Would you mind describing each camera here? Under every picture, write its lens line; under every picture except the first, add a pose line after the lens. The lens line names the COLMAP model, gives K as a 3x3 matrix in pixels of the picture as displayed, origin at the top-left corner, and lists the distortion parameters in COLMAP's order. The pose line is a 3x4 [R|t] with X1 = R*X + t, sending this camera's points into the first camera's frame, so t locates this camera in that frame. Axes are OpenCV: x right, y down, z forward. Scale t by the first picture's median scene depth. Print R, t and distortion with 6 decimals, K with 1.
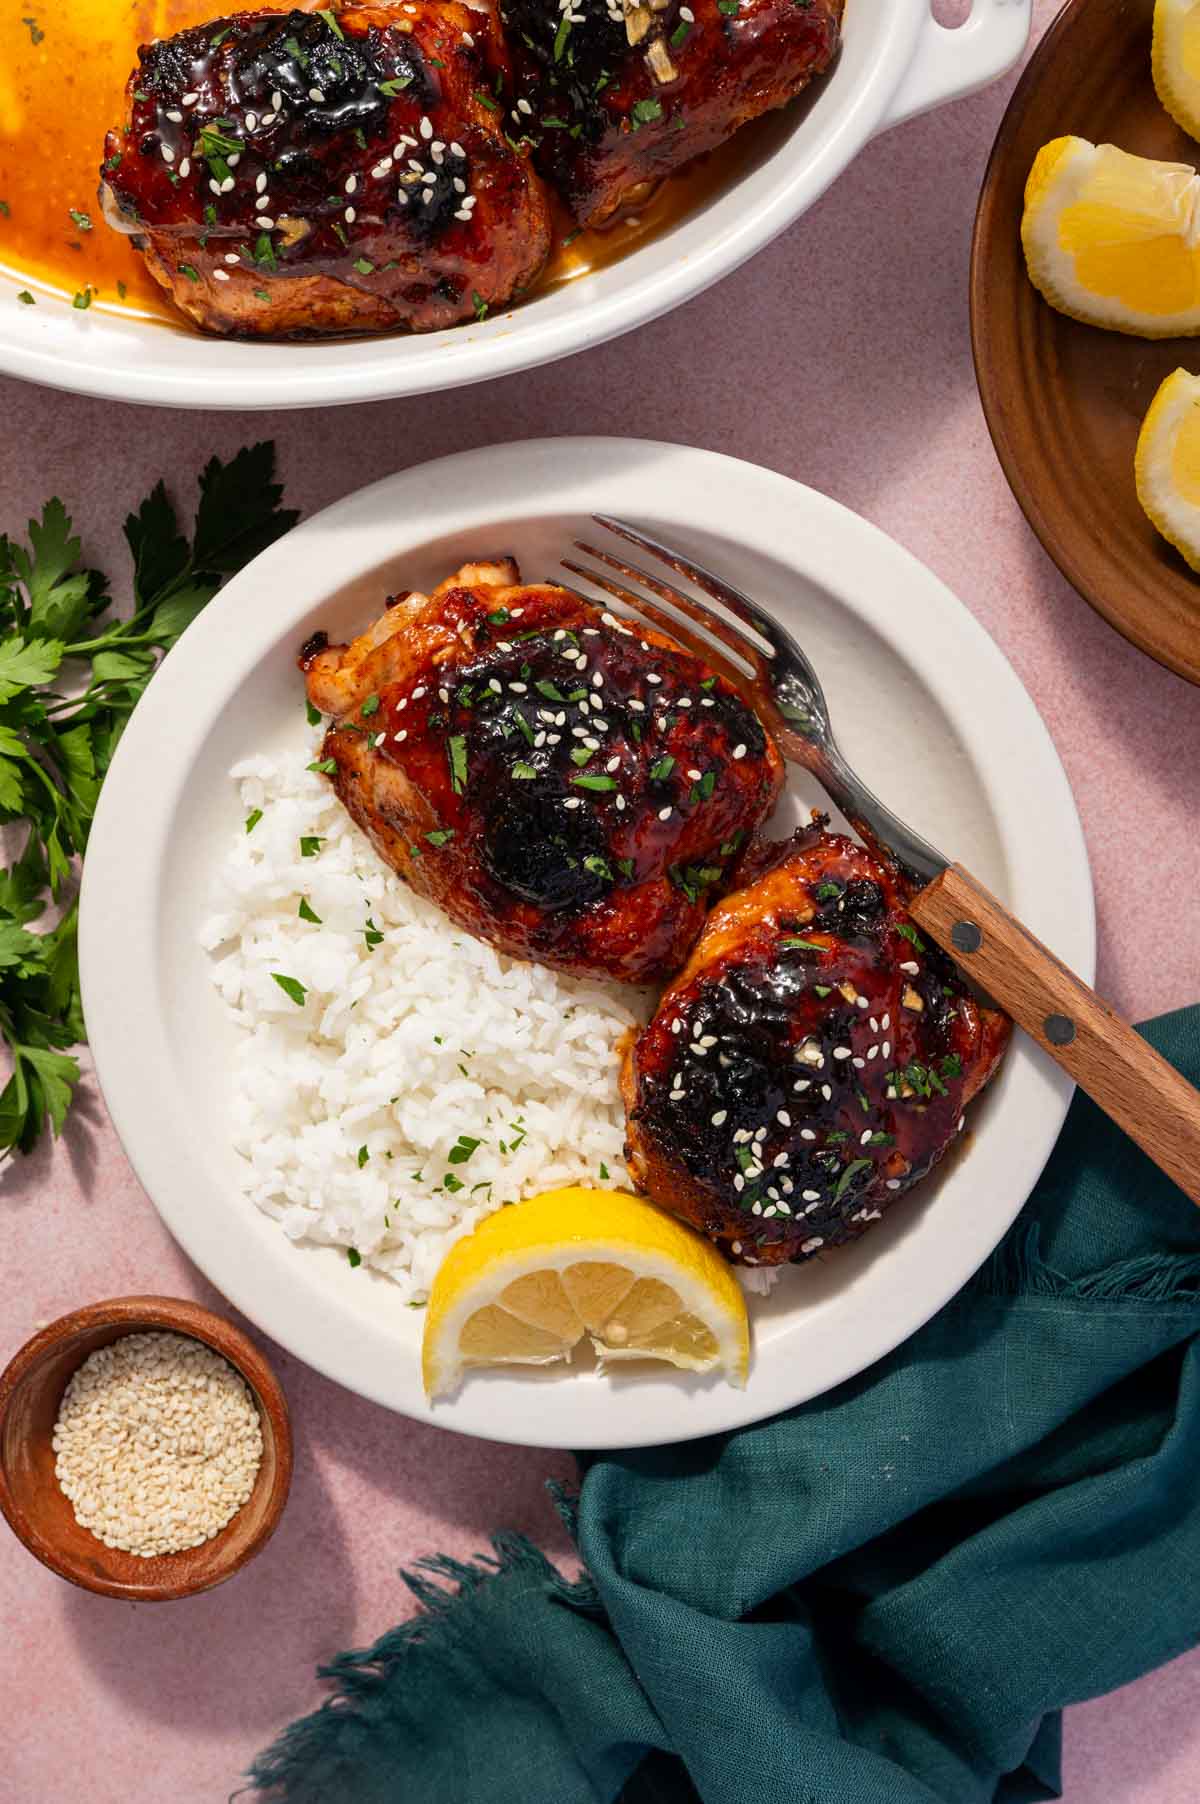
lens RADIAL K [[2011.8, 0, 590.4], [0, 2011.8, 908.9], [0, 0, 1]] dist [-0.017598, -0.013623]
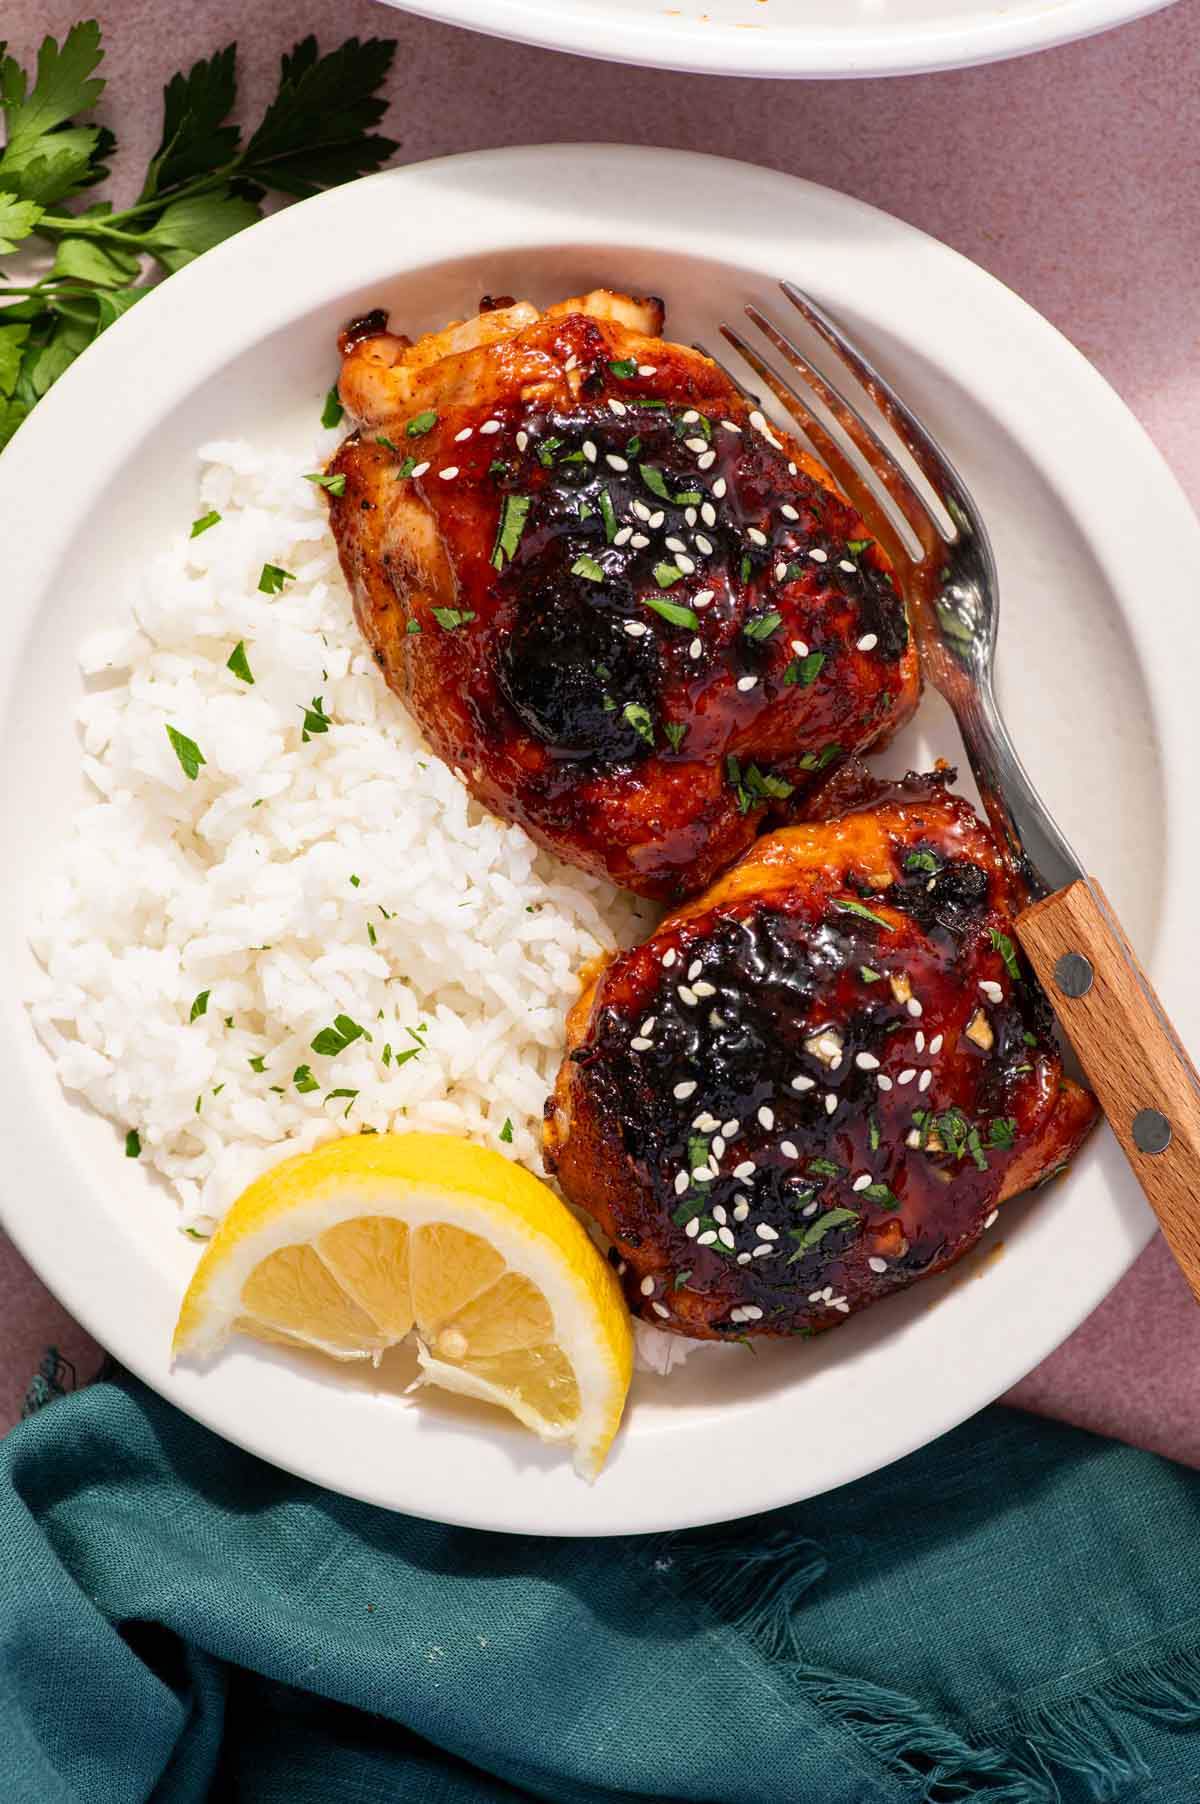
lens RADIAL K [[5461.5, 0, 600.0], [0, 5461.5, 902.0], [0, 0, 1]] dist [-0.116318, 1.382440]
pose [[0.945805, 0.324616, 0.008770, -0.006028], [-0.323126, 0.943461, -0.073962, 0.190949], [-0.032283, 0.067120, 0.997223, -0.992638]]
